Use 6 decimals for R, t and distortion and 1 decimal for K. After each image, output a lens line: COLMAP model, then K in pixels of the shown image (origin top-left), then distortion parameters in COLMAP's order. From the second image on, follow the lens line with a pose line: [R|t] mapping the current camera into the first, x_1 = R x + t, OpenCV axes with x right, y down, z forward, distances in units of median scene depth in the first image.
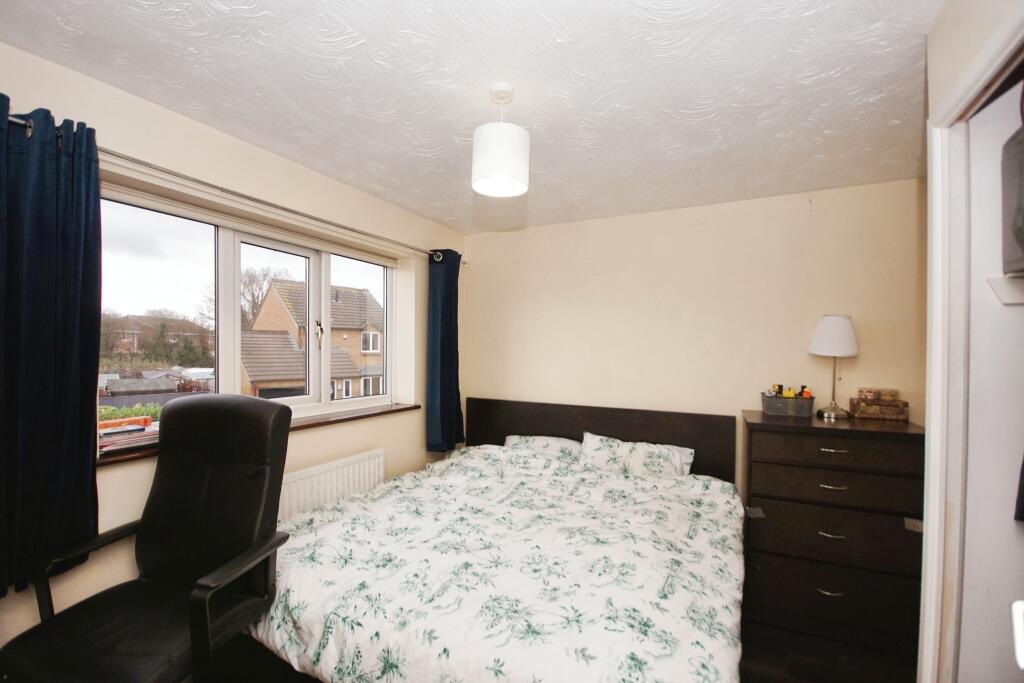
lens RADIAL K [[441.9, 0, 512.8], [0, 441.9, 351.9], [0, 0, 1]] dist [0.001334, -0.007213]
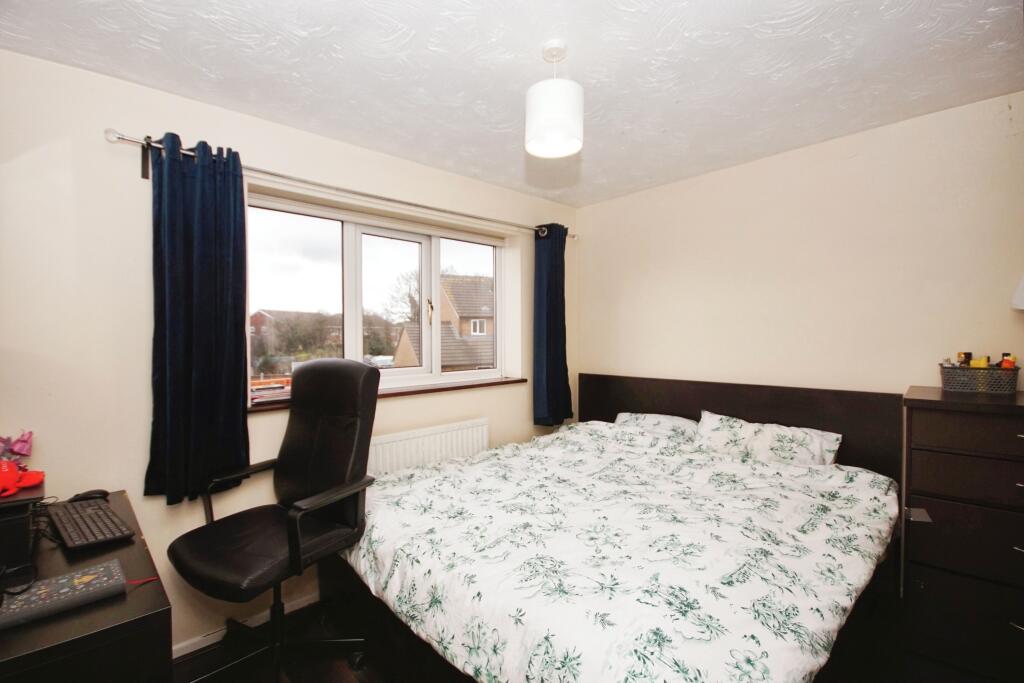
lens RADIAL K [[452.6, 0, 508.8], [0, 452.6, 337.4], [0, 0, 1]] dist [-0.000400, -0.007797]
pose [[0.937932, -0.022764, -0.346073, 0.181910], [0.022030, 0.999739, -0.006056, 0.048475], [0.346120, -0.001944, 0.938188, 0.015181]]
